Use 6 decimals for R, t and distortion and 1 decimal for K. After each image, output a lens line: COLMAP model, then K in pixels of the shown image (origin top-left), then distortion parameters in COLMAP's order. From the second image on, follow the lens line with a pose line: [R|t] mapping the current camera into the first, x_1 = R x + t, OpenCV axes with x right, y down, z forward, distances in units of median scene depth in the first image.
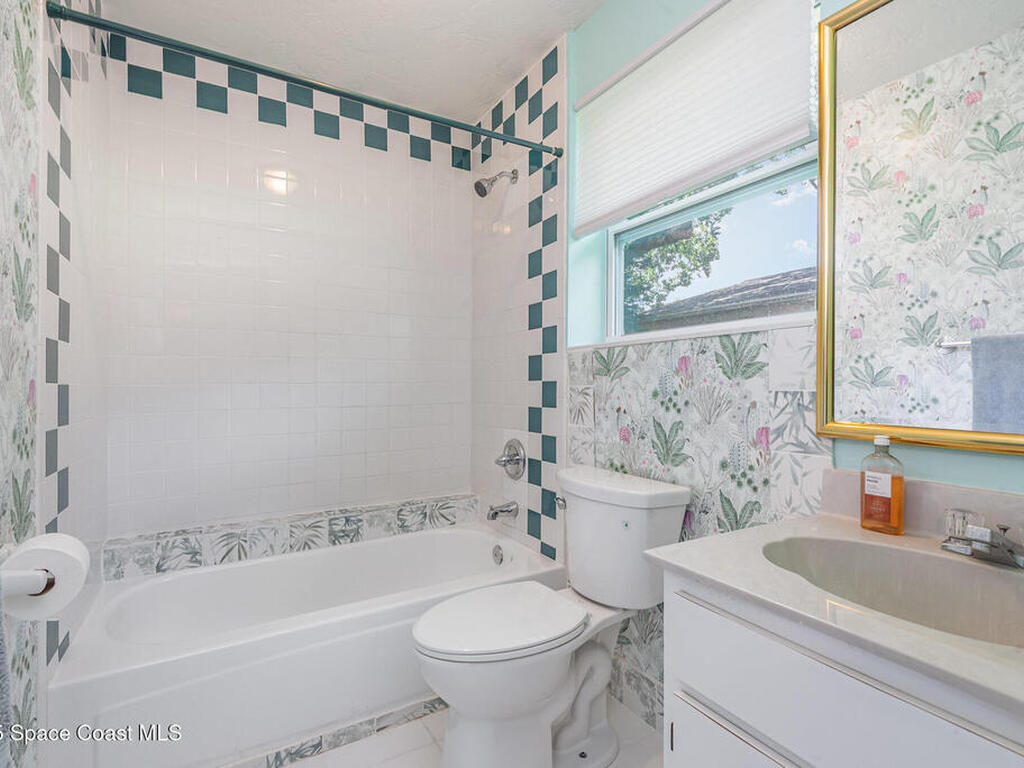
lens RADIAL K [[509.6, 0, 512.0], [0, 509.6, 384.0], [0, 0, 1]] dist [0.012398, -0.000270]
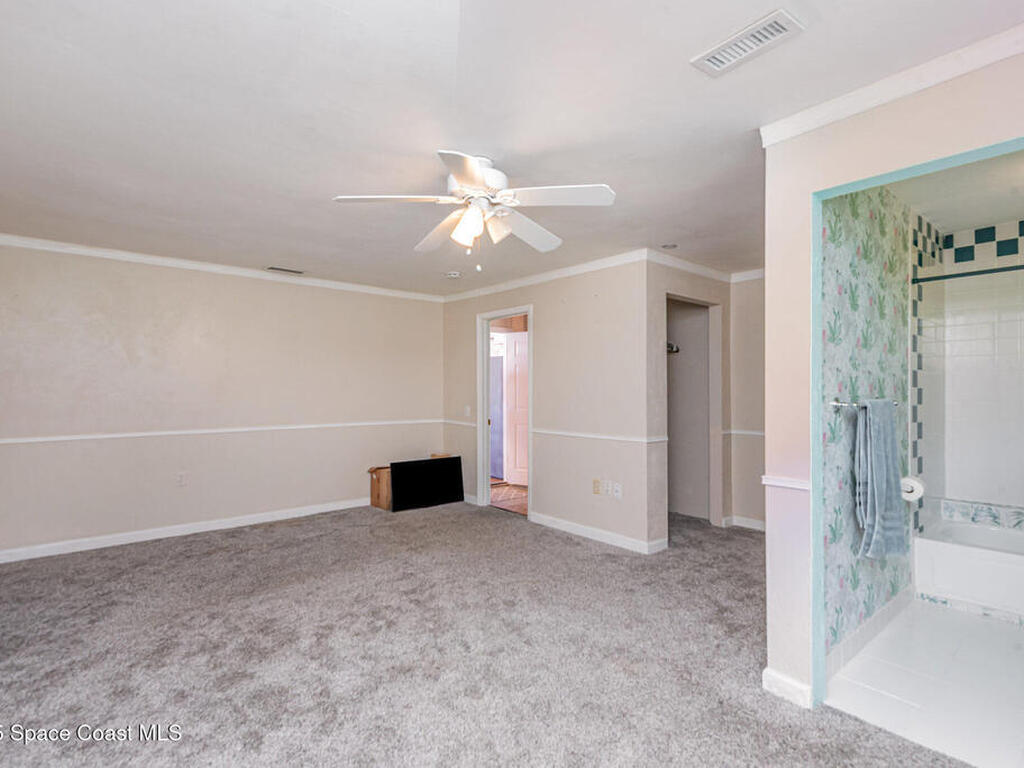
lens RADIAL K [[509.6, 0, 512.0], [0, 509.6, 384.0], [0, 0, 1]] dist [0.012398, -0.000270]
pose [[0.158010, -0.007664, -0.987408, 0.902277], [0.003240, 0.999969, -0.007243, -0.123063], [0.987432, -0.002055, 0.158030, -0.949778]]
